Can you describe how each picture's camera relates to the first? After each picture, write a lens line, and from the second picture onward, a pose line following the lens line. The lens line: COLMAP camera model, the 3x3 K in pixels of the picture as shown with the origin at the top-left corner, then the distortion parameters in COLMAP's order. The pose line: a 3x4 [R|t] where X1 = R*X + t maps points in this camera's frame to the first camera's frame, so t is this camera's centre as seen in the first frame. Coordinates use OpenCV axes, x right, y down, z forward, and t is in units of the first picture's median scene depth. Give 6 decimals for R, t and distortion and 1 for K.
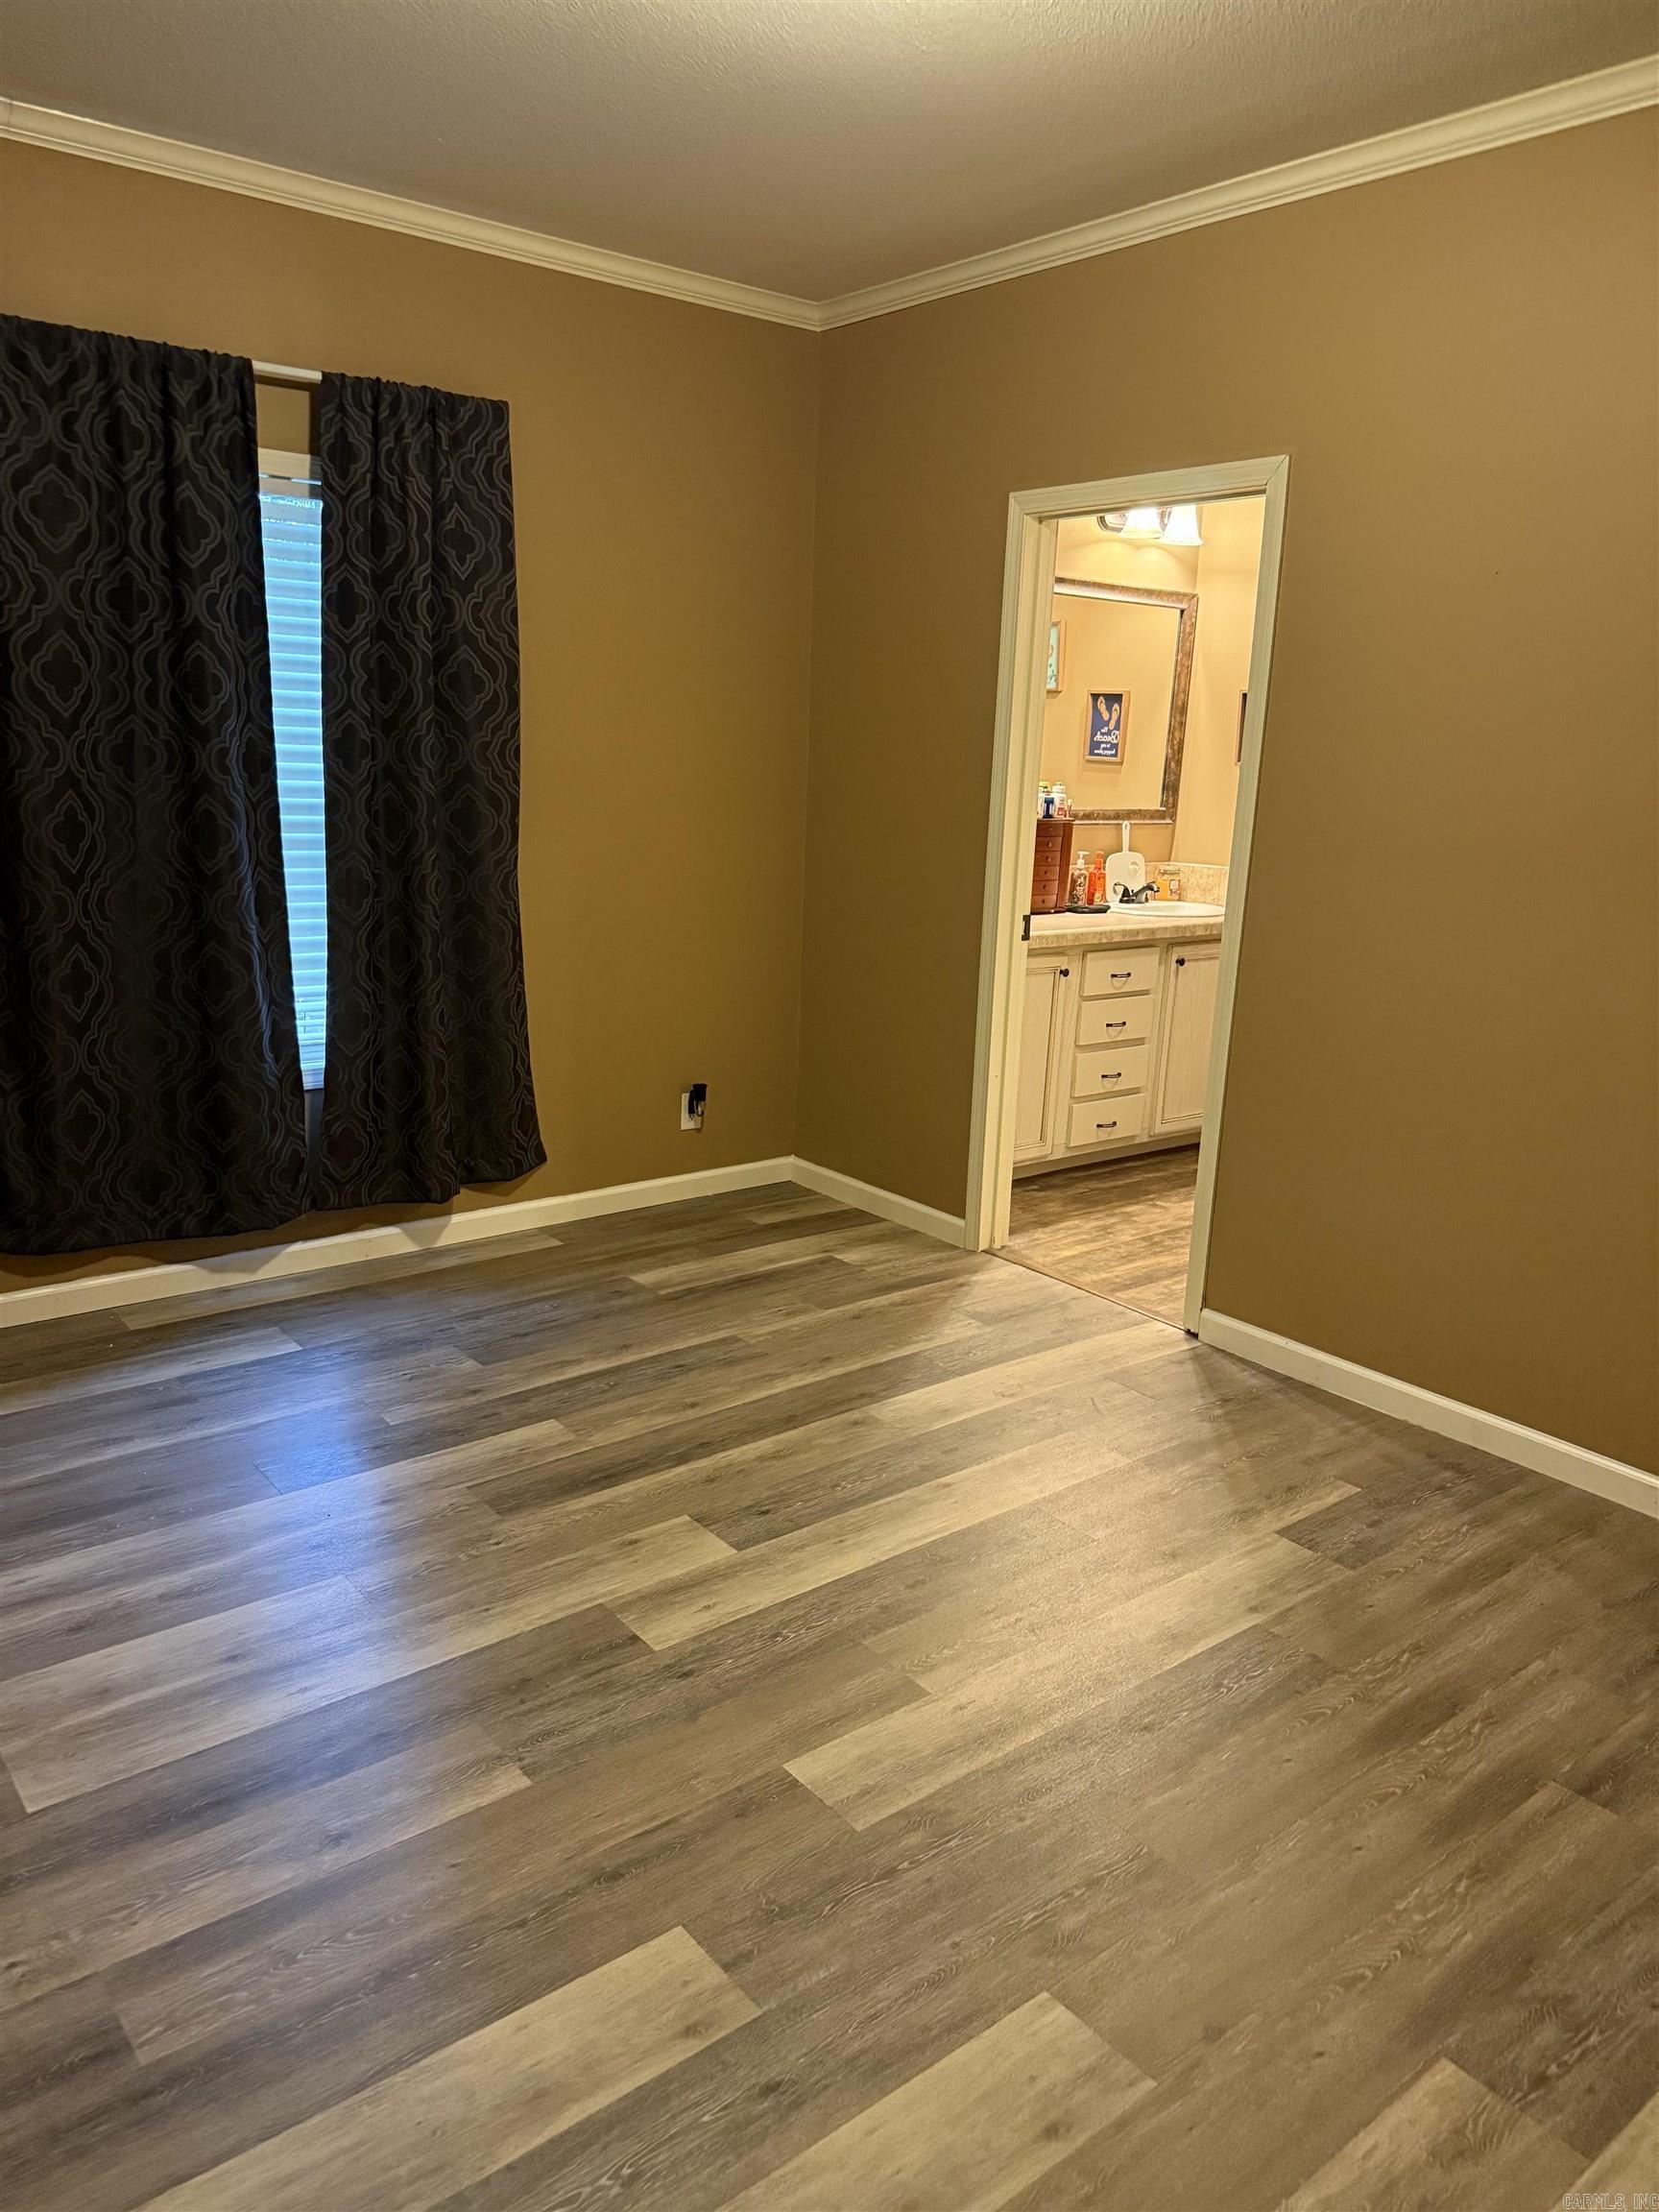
lens RADIAL K [[1577.9, 0, 822.3], [0, 1577.9, 1120.2], [0, 0, 1]] dist [0.033827, -0.039138]
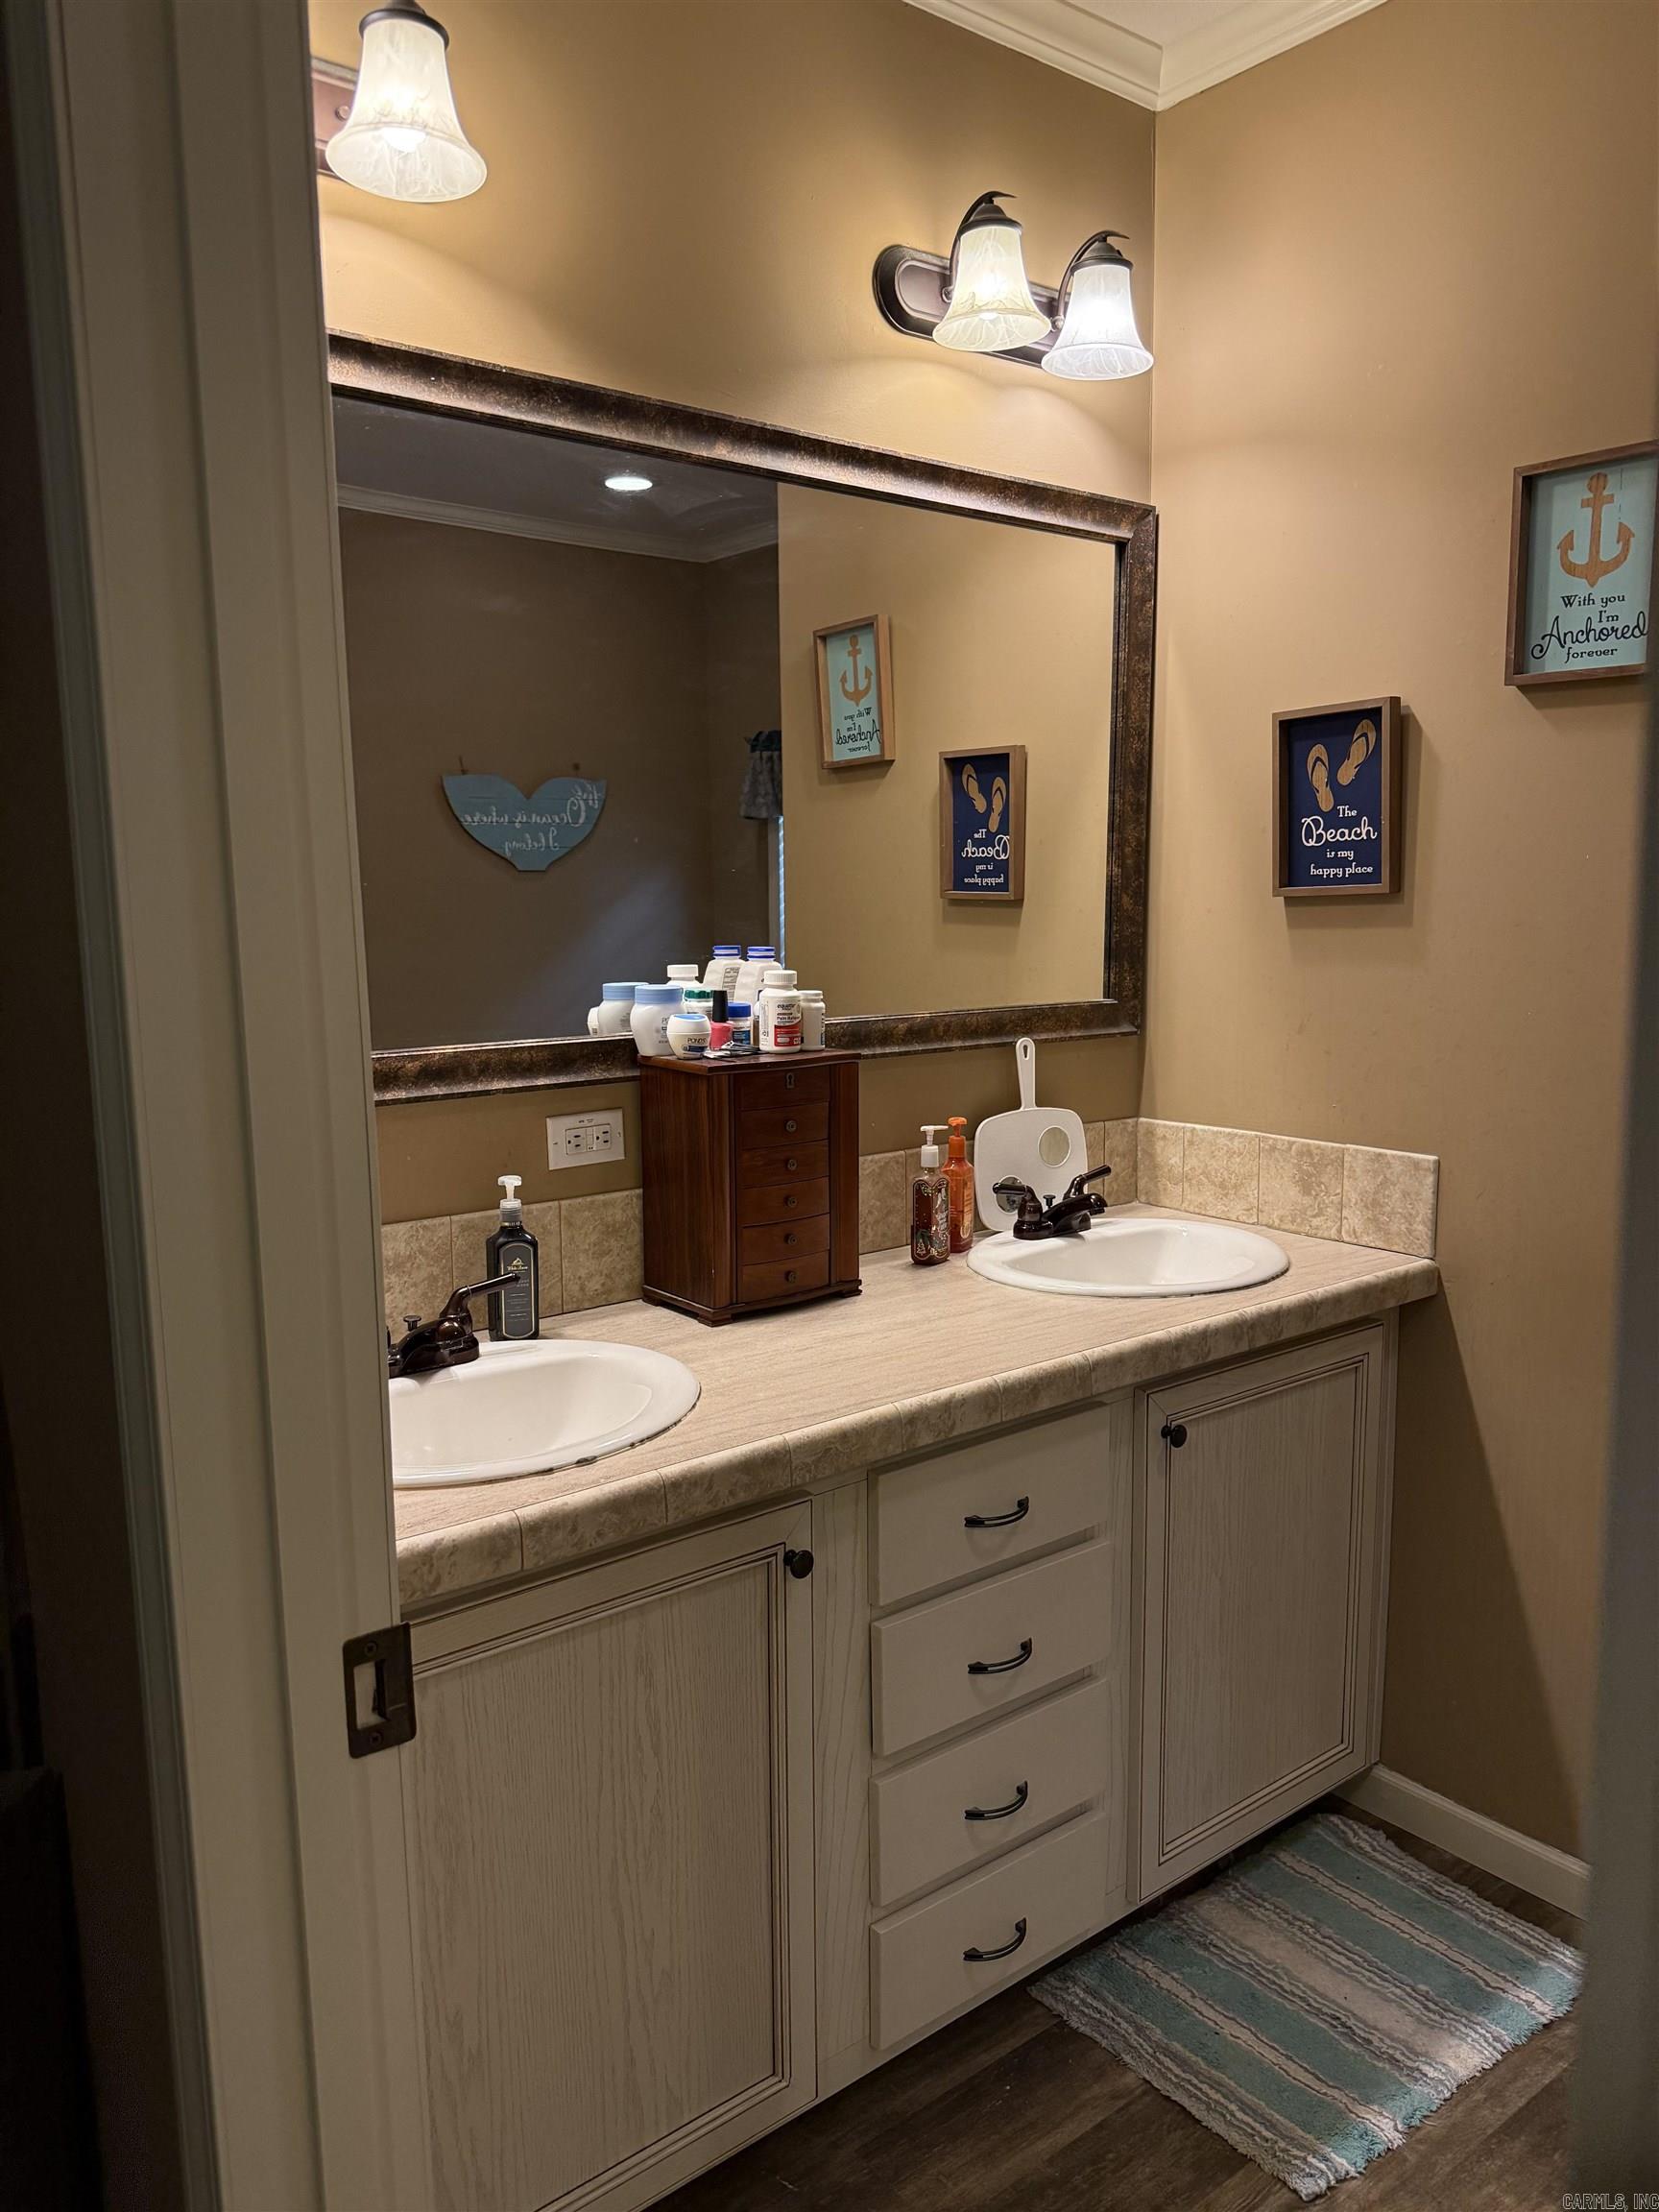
lens RADIAL K [[1577.9, 0, 829.8], [0, 1577.9, 1094.3], [0, 0, 1]] dist [0.033827, -0.039138]
pose [[0.998884, -0.047096, -0.003467, 0.142212], [0.046428, 0.992824, -0.110204, -0.131007], [0.008633, 0.109920, 0.993903, 0.587622]]
